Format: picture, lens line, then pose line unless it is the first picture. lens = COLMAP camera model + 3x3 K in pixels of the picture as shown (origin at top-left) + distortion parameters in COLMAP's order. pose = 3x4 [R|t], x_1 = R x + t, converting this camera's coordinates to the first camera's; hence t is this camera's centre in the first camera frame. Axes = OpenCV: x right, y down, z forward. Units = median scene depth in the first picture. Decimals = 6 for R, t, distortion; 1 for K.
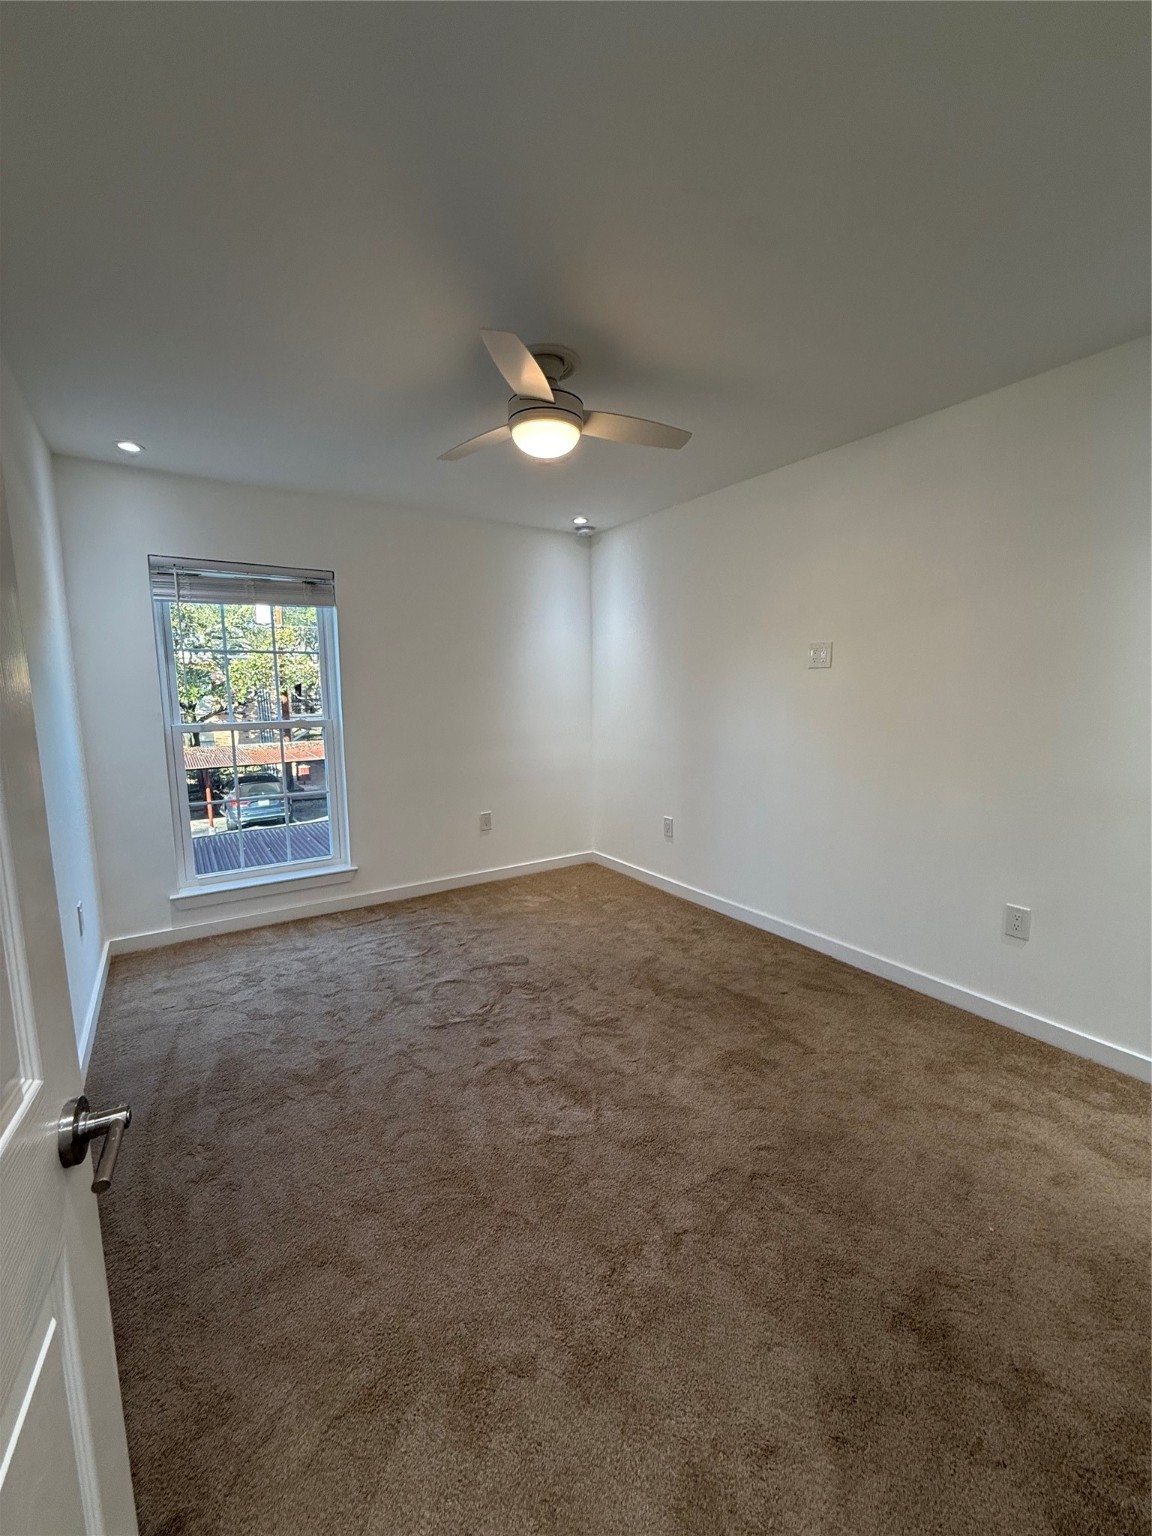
lens RADIAL K [[612.6, 0, 570.3], [0, 612.6, 761.0], [0, 0, 1]] dist [-0.000365, 0.000019]
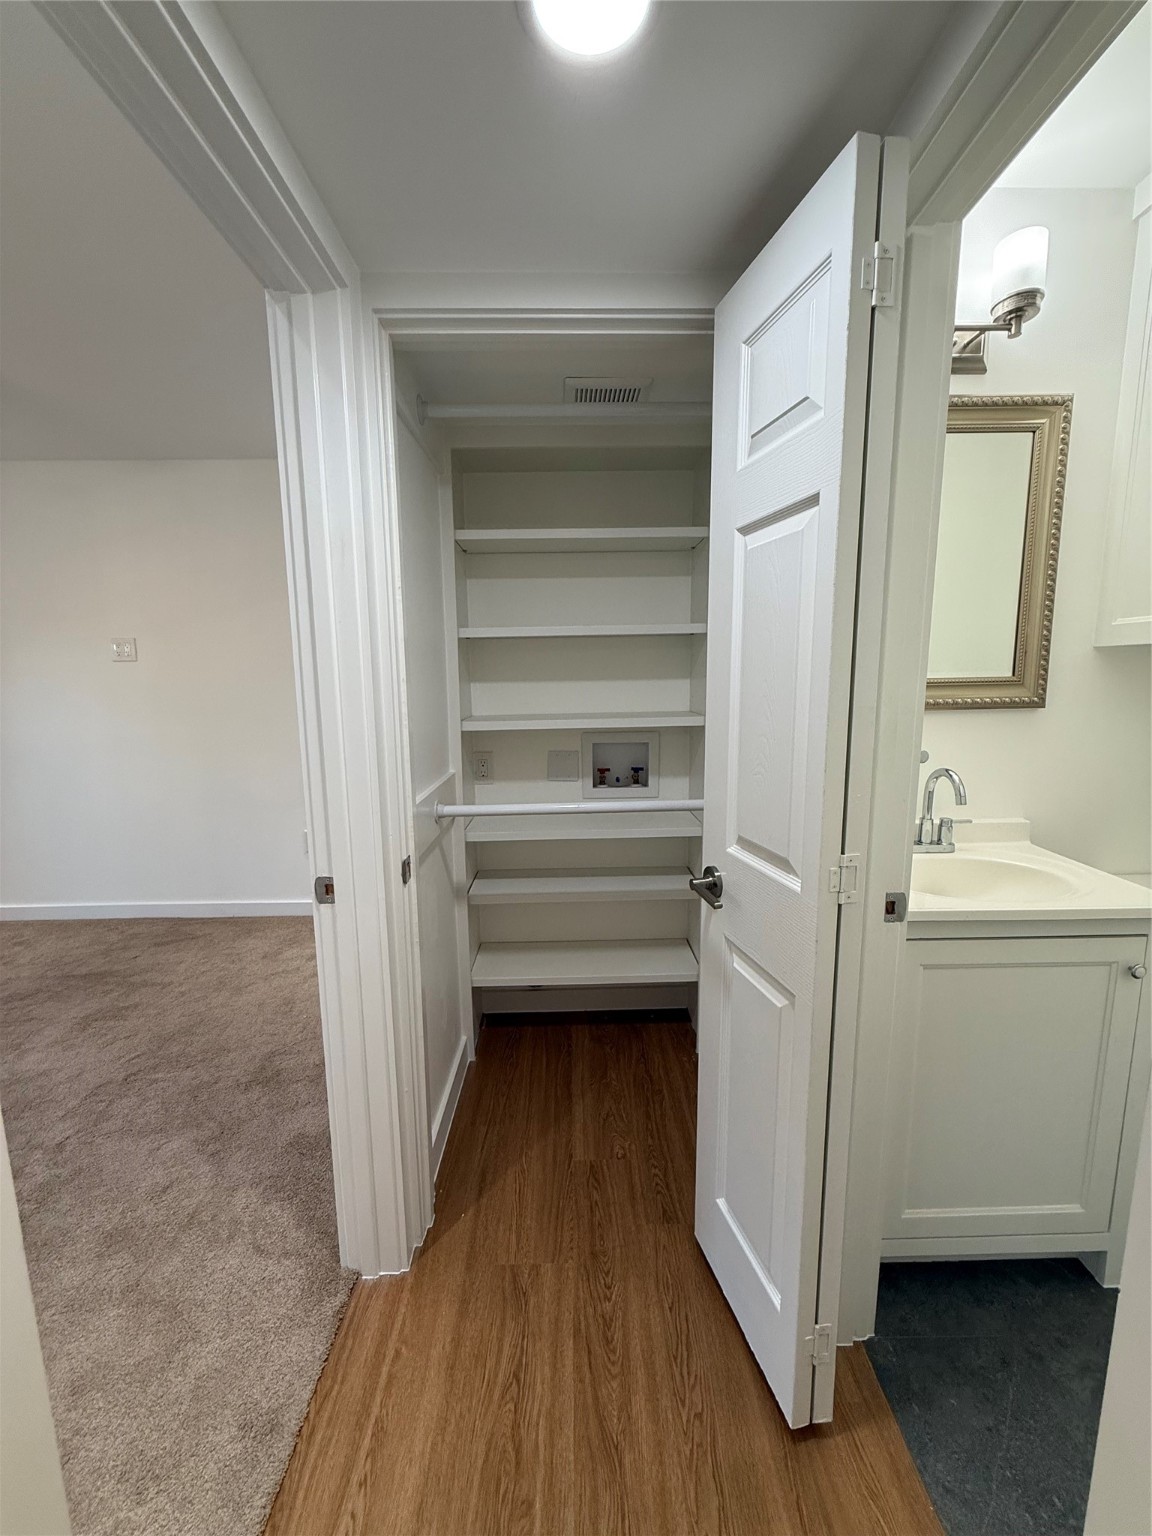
lens RADIAL K [[612.6, 0, 581.0], [0, 612.6, 759.9], [0, 0, 1]] dist [-0.000365, 0.000019]
pose [[0.532115, -0.117077, 0.838538, -0.114371], [0.110433, 0.991530, 0.068359, 0.045202], [-0.839439, 0.056227, 0.540537, -0.306667]]
